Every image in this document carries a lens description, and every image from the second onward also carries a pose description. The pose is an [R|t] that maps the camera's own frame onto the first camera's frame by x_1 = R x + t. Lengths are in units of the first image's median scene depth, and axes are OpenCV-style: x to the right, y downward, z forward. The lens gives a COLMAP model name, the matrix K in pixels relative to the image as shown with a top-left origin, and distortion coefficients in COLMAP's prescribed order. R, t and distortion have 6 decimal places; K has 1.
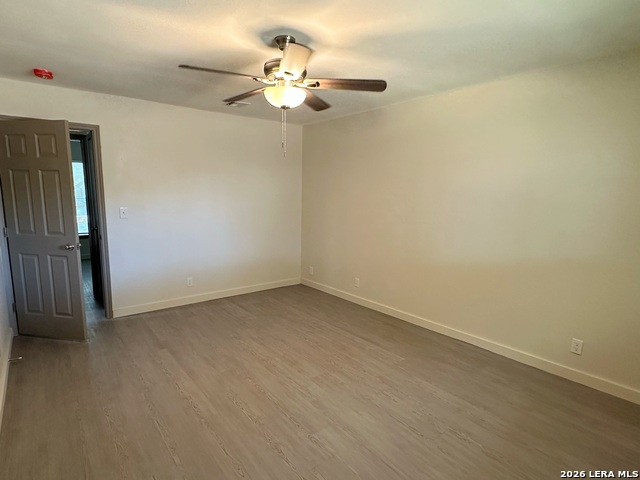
lens RADIAL K [[354.1, 0, 320.0], [0, 354.1, 240.0], [0, 0, 1]] dist [0.001196, 0.000427]
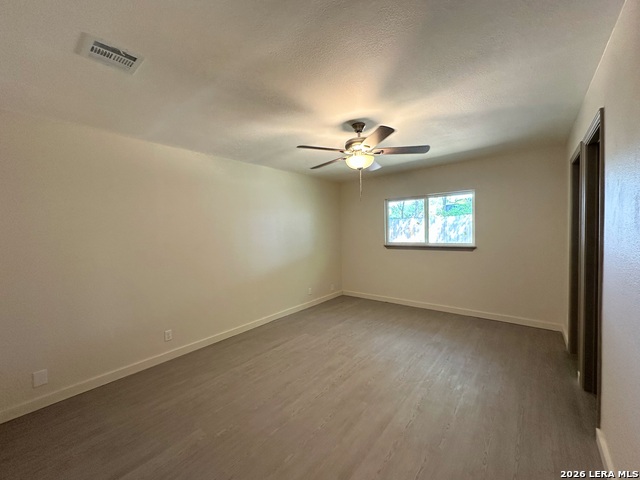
lens RADIAL K [[253.4, 0, 320.0], [0, 253.4, 240.0], [0, 0, 1]] dist [0.000257, 0.000031]
pose [[-0.203359, -0.042353, 0.978188, -0.912801], [0.162443, 0.983758, 0.076365, -0.155627], [-0.965535, 0.174429, -0.193177, 1.160405]]
